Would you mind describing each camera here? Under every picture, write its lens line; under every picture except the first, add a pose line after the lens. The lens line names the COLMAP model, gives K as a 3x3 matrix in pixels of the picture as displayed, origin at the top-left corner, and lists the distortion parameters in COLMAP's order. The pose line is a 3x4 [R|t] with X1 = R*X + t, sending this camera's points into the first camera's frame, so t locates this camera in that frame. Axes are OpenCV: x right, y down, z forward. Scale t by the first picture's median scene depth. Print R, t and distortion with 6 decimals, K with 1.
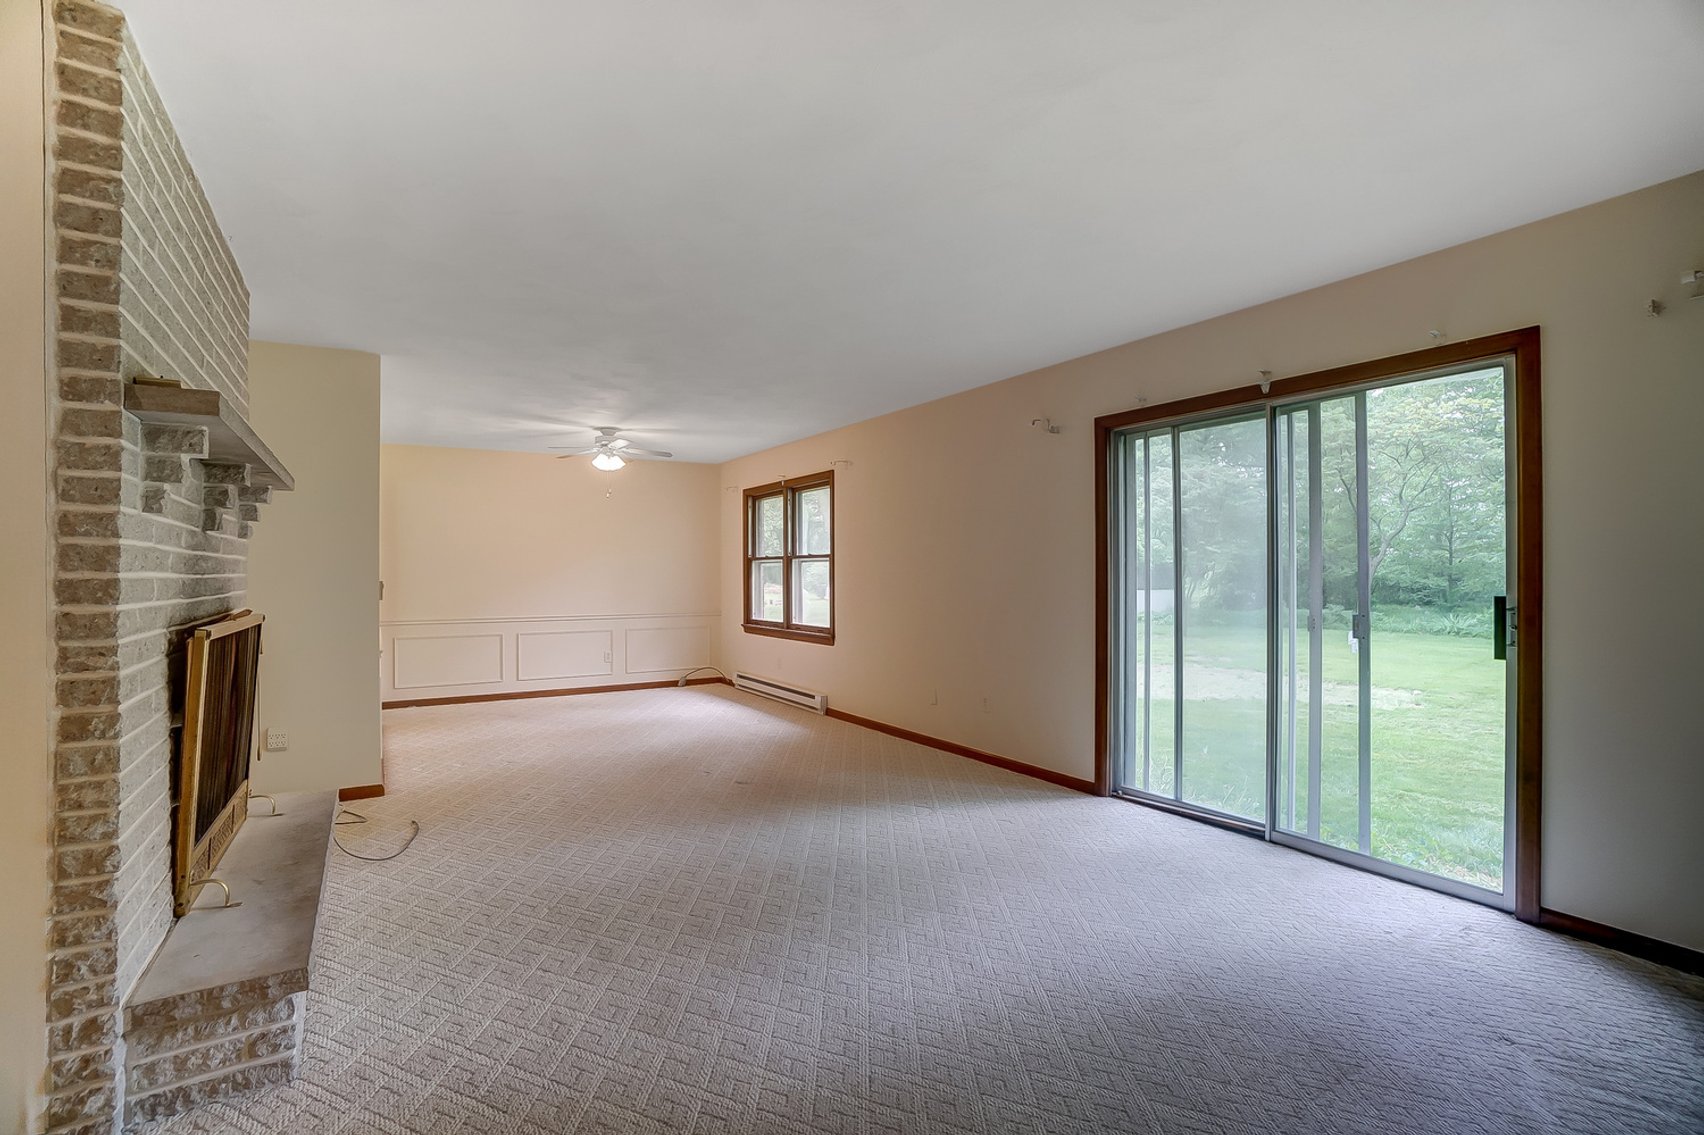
lens RADIAL K [[749.6, 0, 844.2], [0, 749.6, 566.2], [0, 0, 1]] dist [-0.059602, 0.020077]
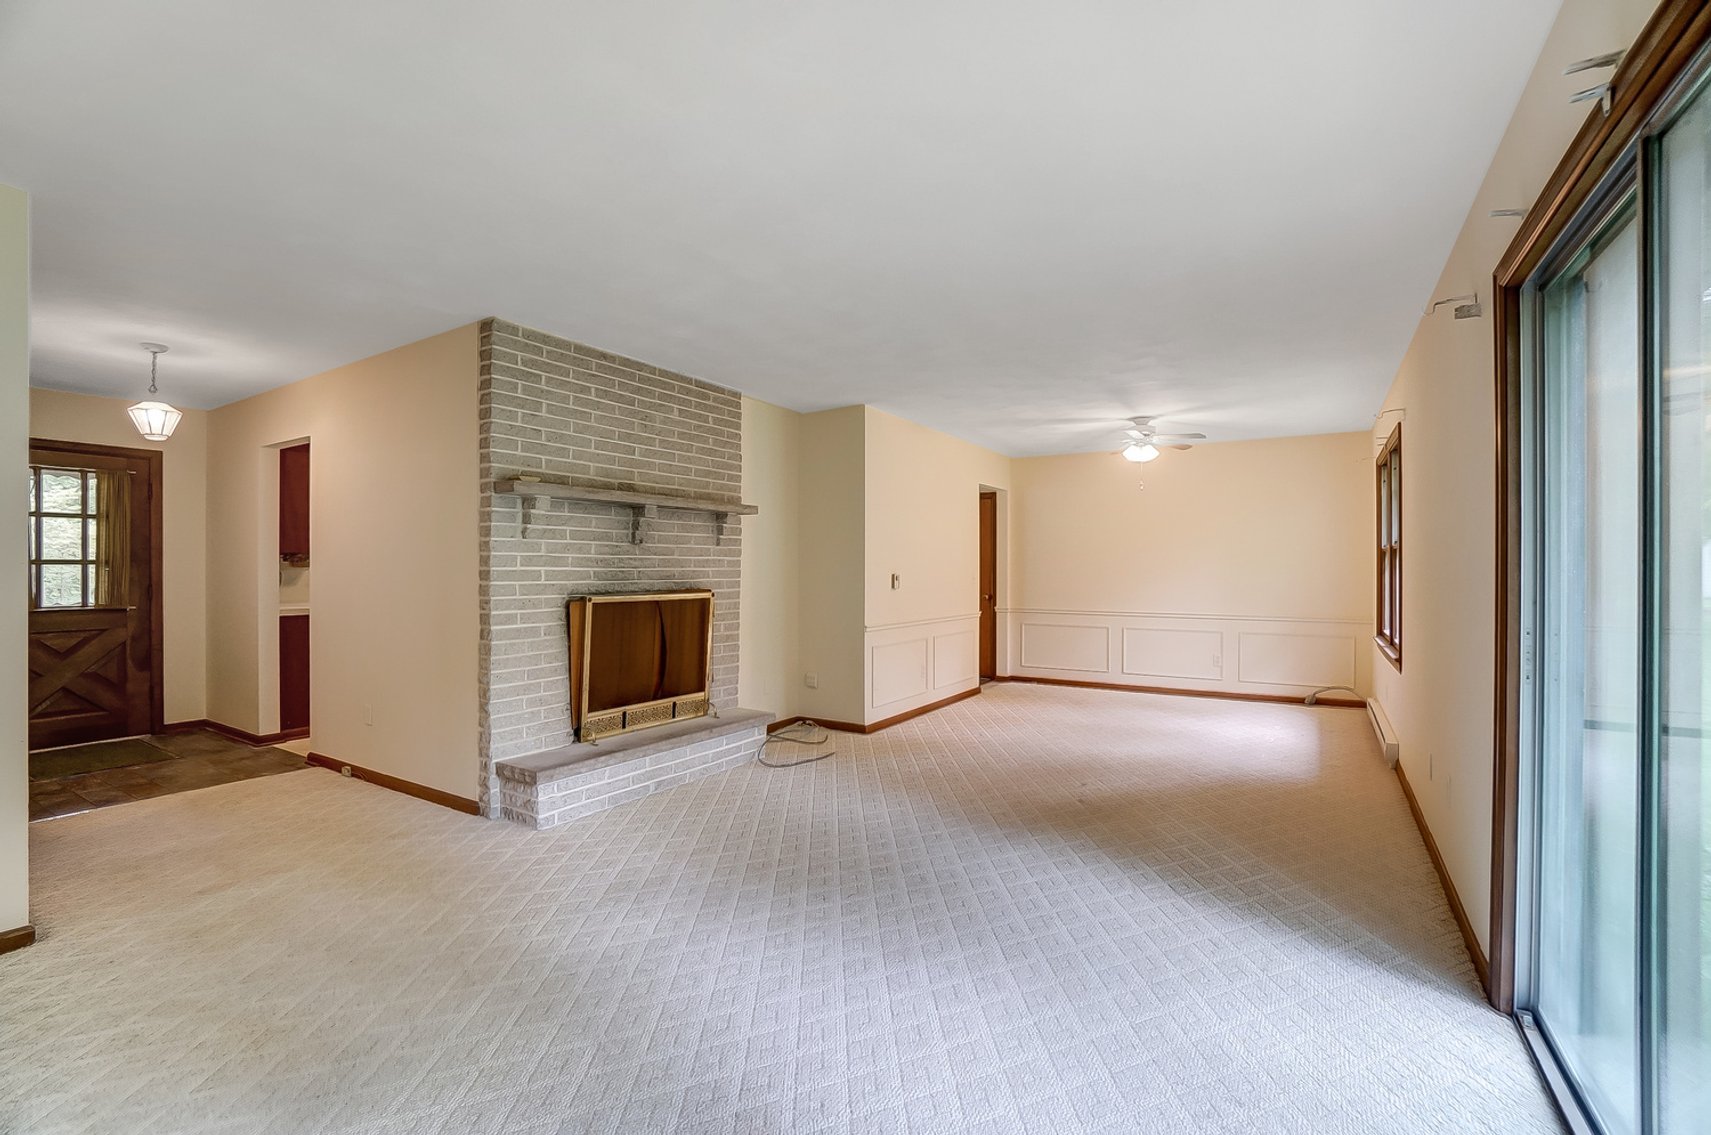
lens RADIAL K [[752.7, 0, 847.6], [0, 752.7, 566.2], [0, 0, 1]] dist [-0.059602, 0.020077]
pose [[0.436564, 0.002714, -0.899669, 0.383064], [0.004255, 0.999978, 0.005082, -0.000387], [0.899663, -0.006046, 0.436543, 0.243521]]
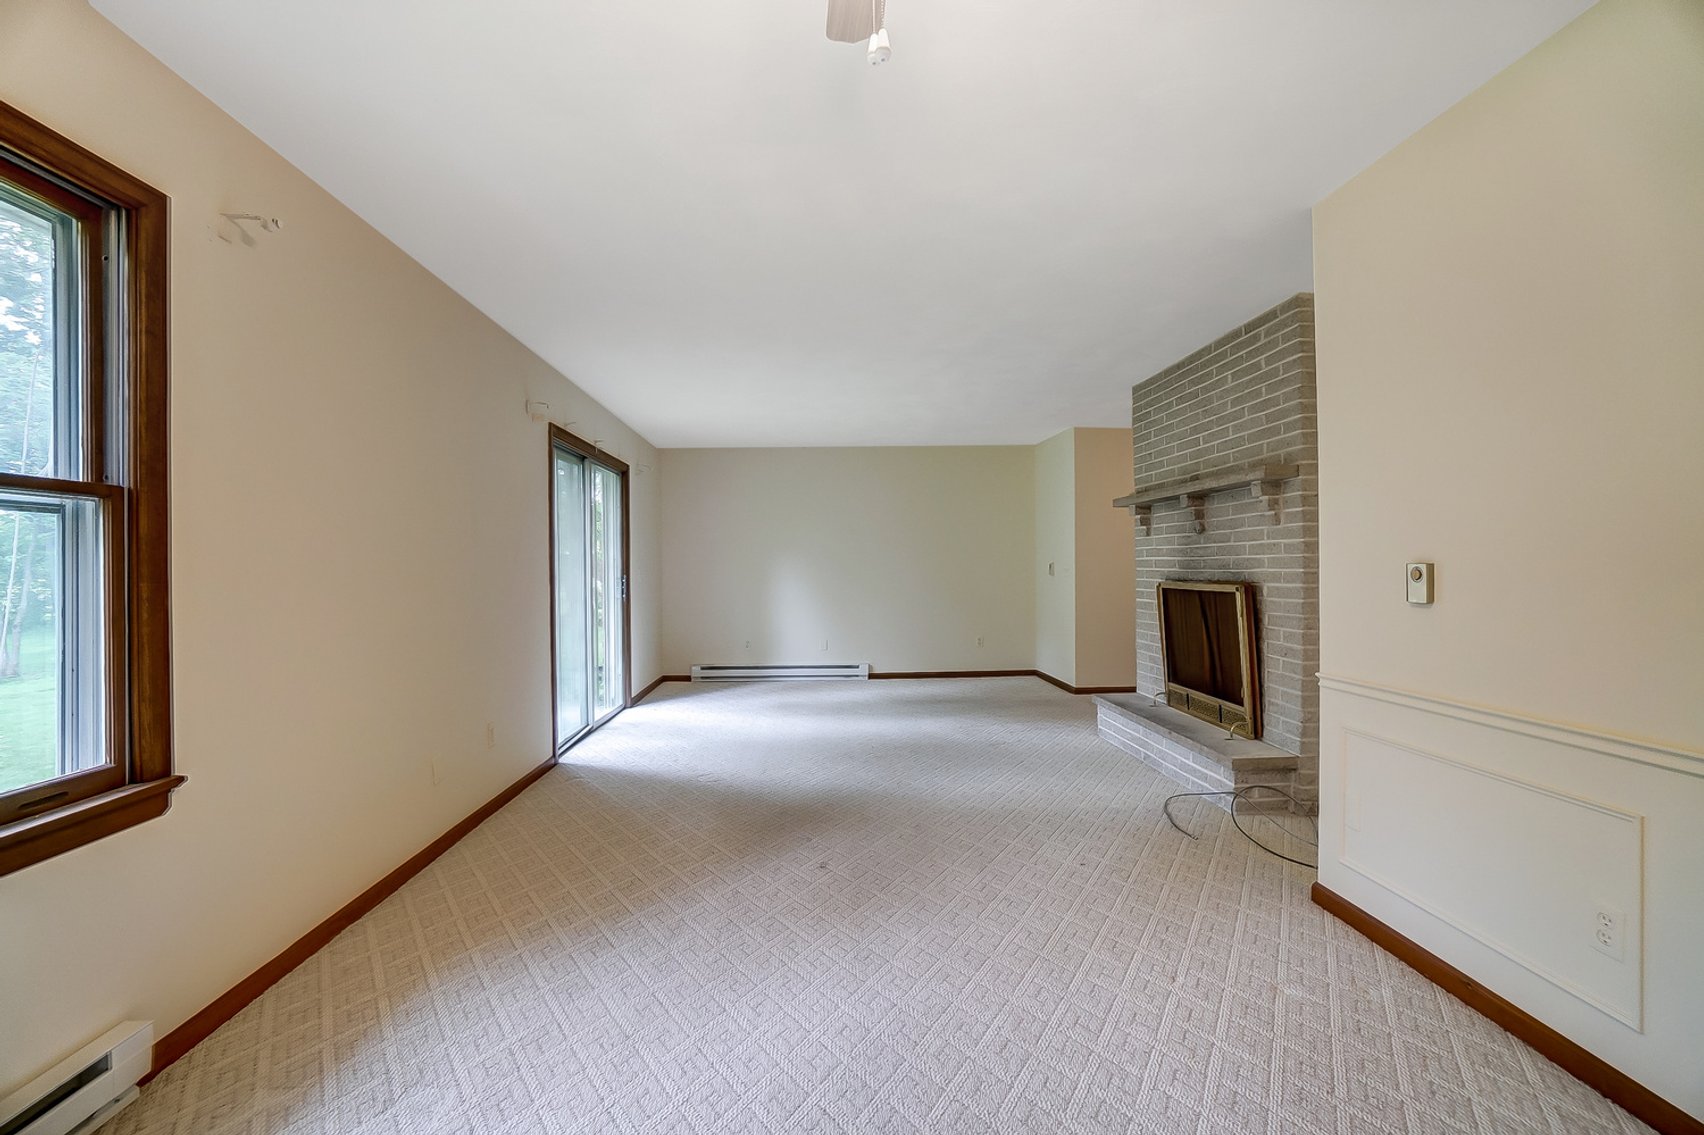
lens RADIAL K [[758.2, 0, 850.1], [0, 758.2, 573.1], [0, 0, 1]] dist [-0.064911, 0.023316]
pose [[-0.872022, 0.003861, 0.489452, -0.382055], [0.004469, 0.999990, 0.000074, 0.017756], [-0.489447, 0.002252, -0.872030, 1.138217]]
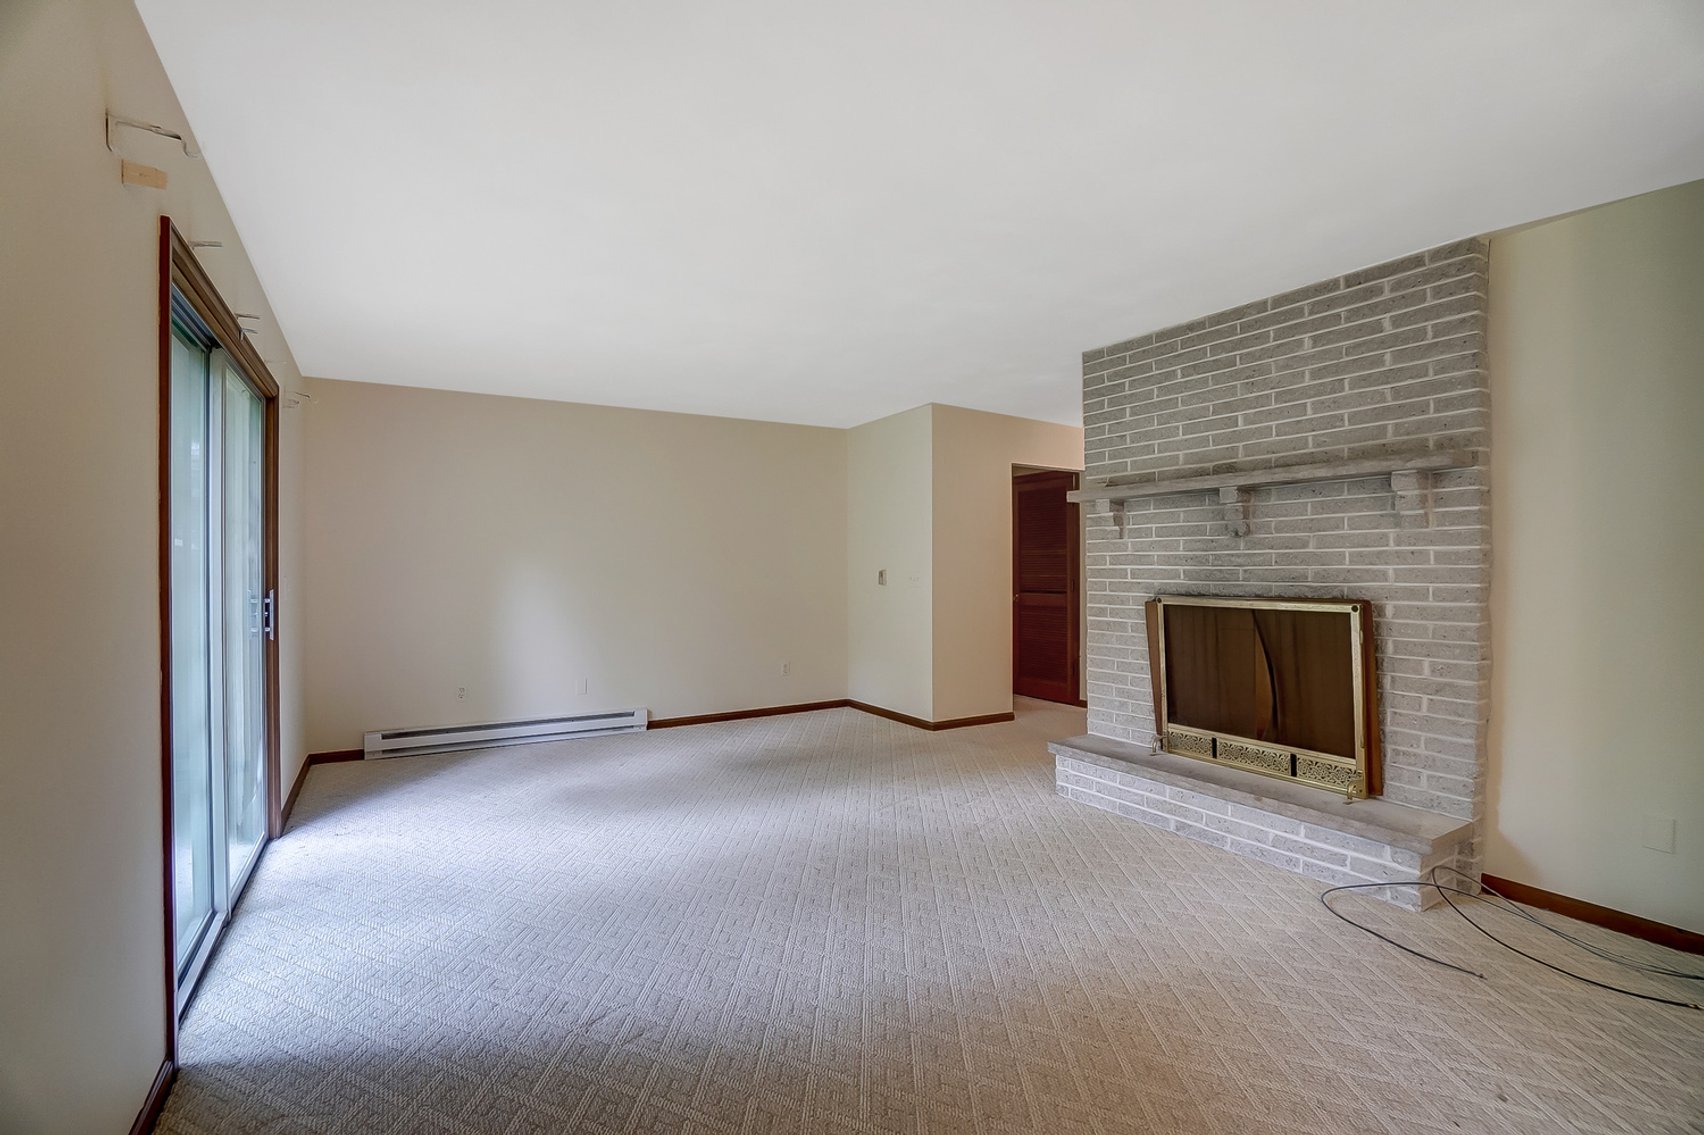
lens RADIAL K [[758.2, 0, 850.1], [0, 758.2, 573.1], [0, 0, 1]] dist [-0.064911, 0.023316]
pose [[-0.999956, 0.003617, 0.008645, -0.041956], [0.003594, 0.999990, -0.002722, 0.009675], [-0.008655, -0.002691, -0.999959, 0.925785]]
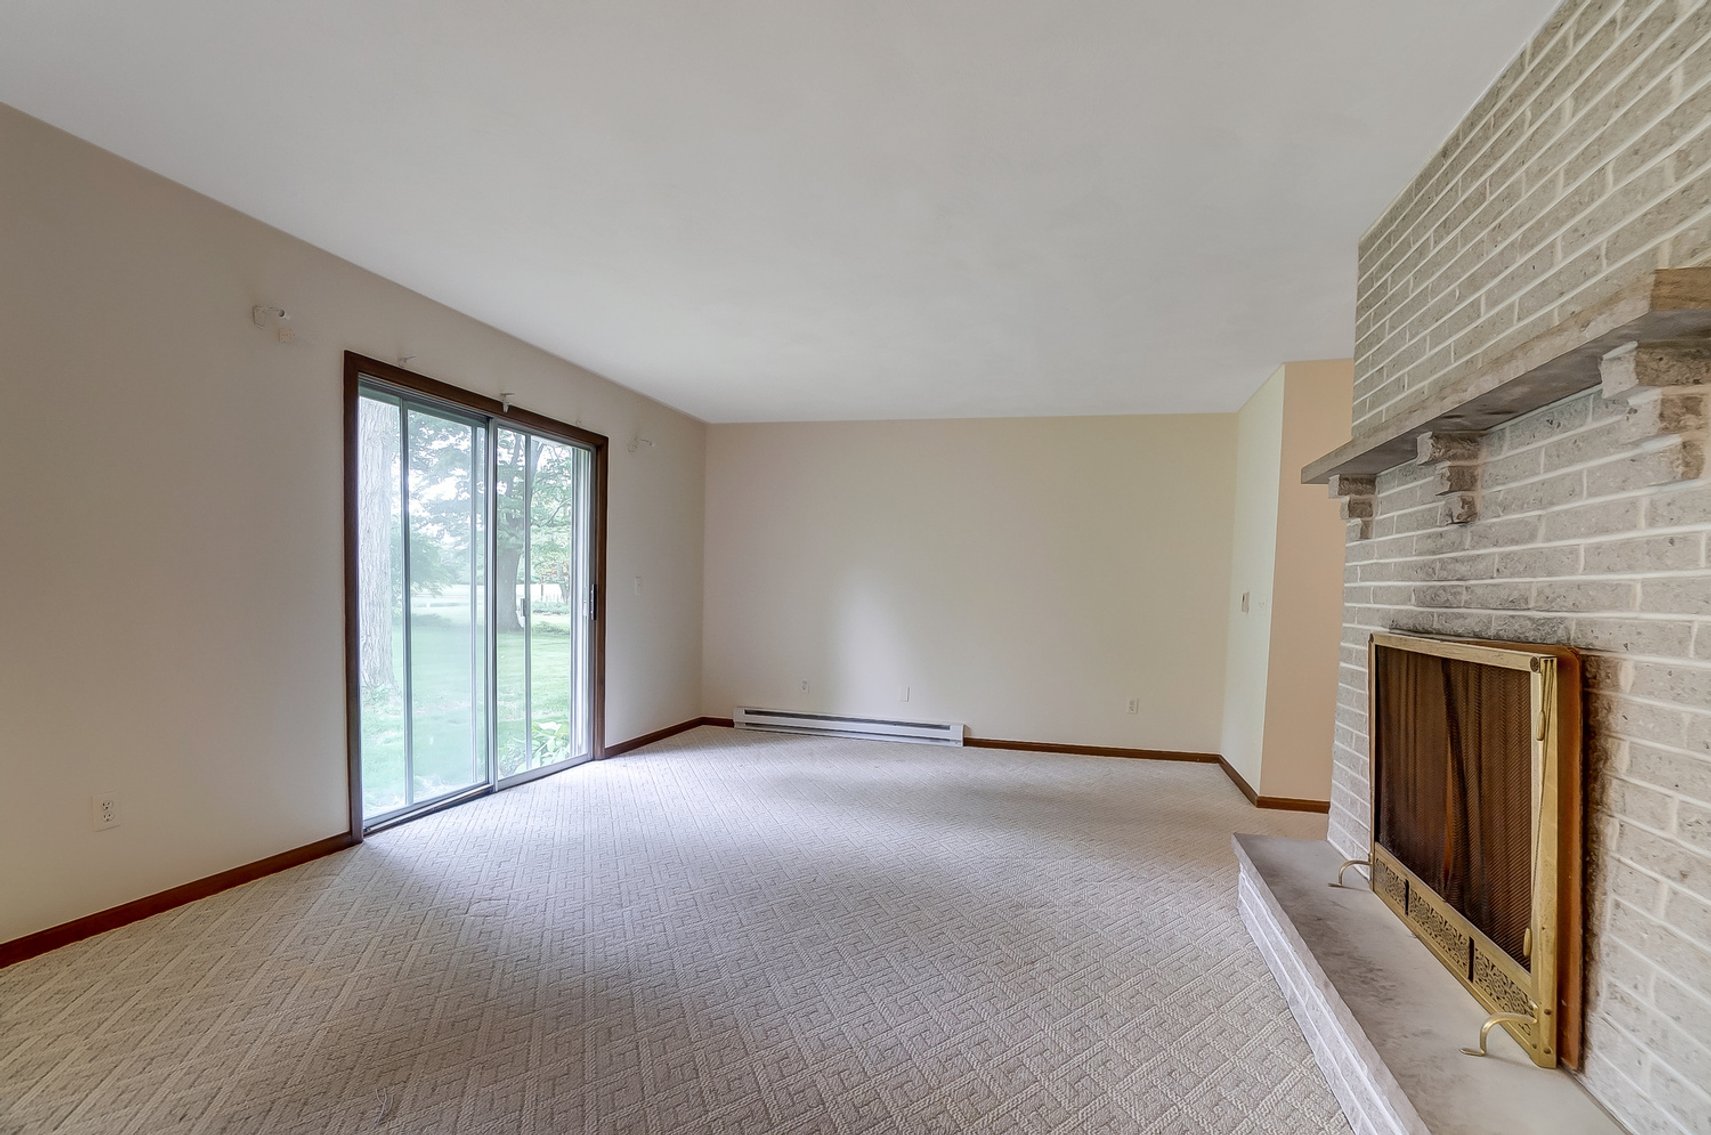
lens RADIAL K [[801.5, 0, 847.5], [0, 801.5, 638.6], [0, 0, 1]] dist [-0.065688, 0.024623]
pose [[-0.672568, -0.064526, 0.737217, -0.391204], [-0.034337, 0.997839, 0.056012, 0.018668], [-0.739238, 0.012358, -0.673330, 0.762084]]
